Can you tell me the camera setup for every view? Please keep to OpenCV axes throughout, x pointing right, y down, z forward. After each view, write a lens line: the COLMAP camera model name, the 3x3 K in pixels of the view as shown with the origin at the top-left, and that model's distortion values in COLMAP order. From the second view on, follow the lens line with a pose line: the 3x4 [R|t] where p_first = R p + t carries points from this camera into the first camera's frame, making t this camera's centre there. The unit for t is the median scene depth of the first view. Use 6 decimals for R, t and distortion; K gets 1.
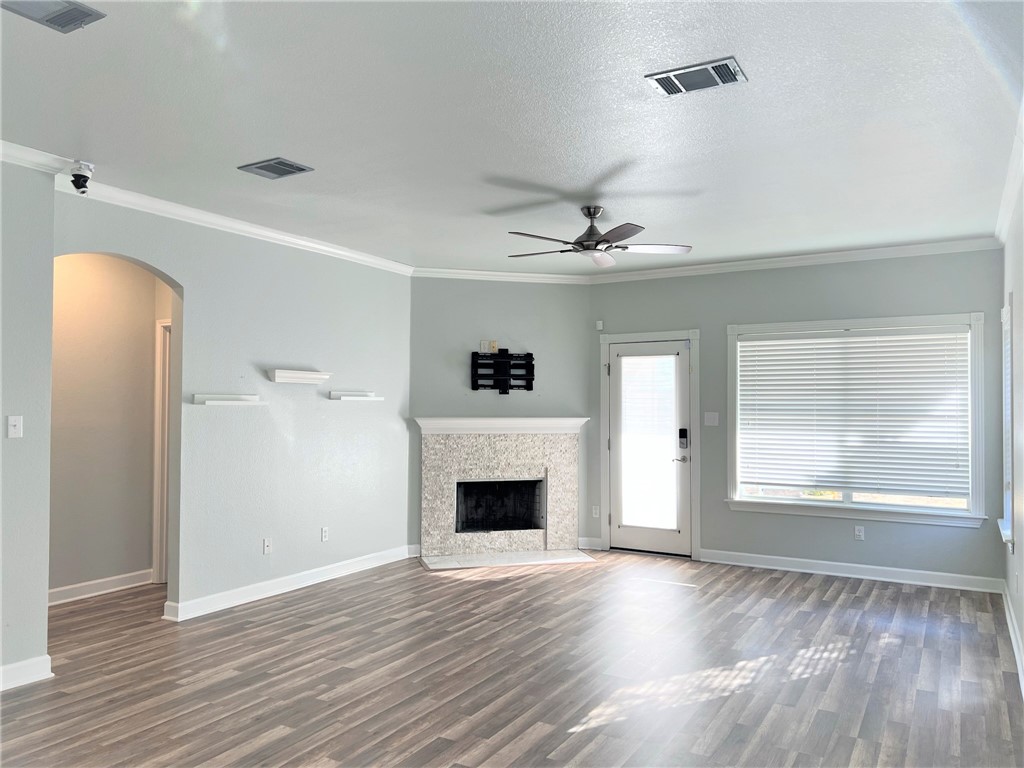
lens RADIAL K [[762.9, 0, 514.5], [0, 762.9, 388.6], [0, 0, 1]] dist [0.082104, -0.086937]
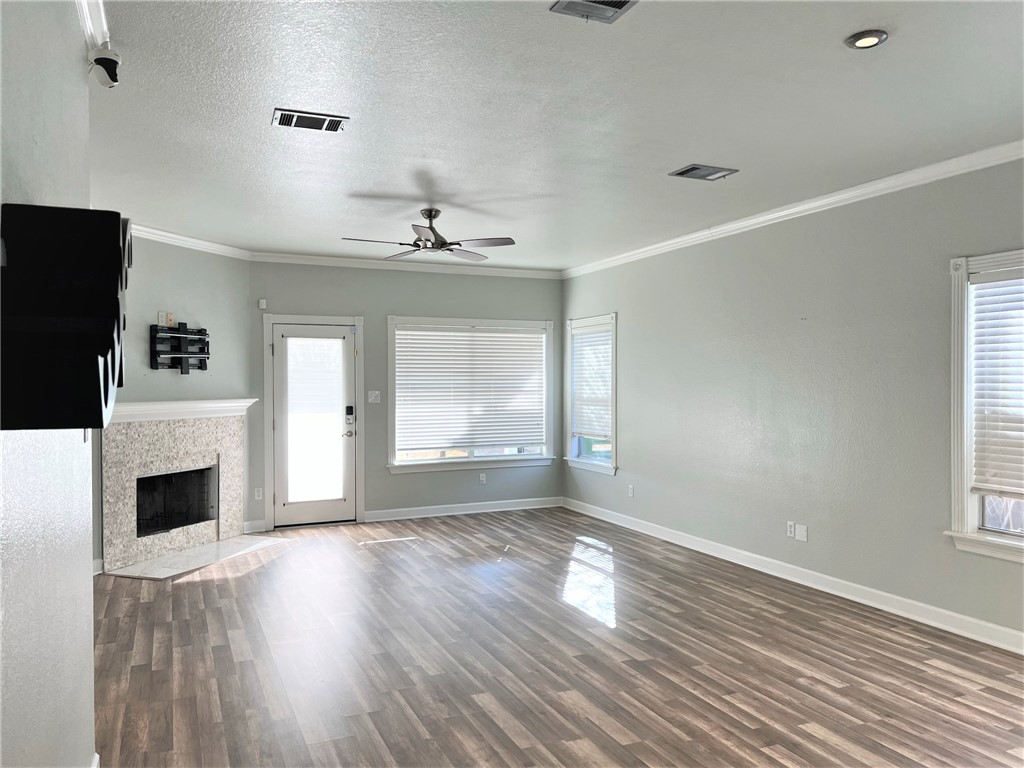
lens RADIAL K [[762.9, 0, 514.5], [0, 762.9, 388.6], [0, 0, 1]] dist [0.082104, -0.086937]
pose [[0.580248, -0.012969, 0.814337, -0.536556], [-0.013414, 0.999585, 0.025478, -0.004040], [-0.814329, -0.025707, 0.579833, 0.169404]]
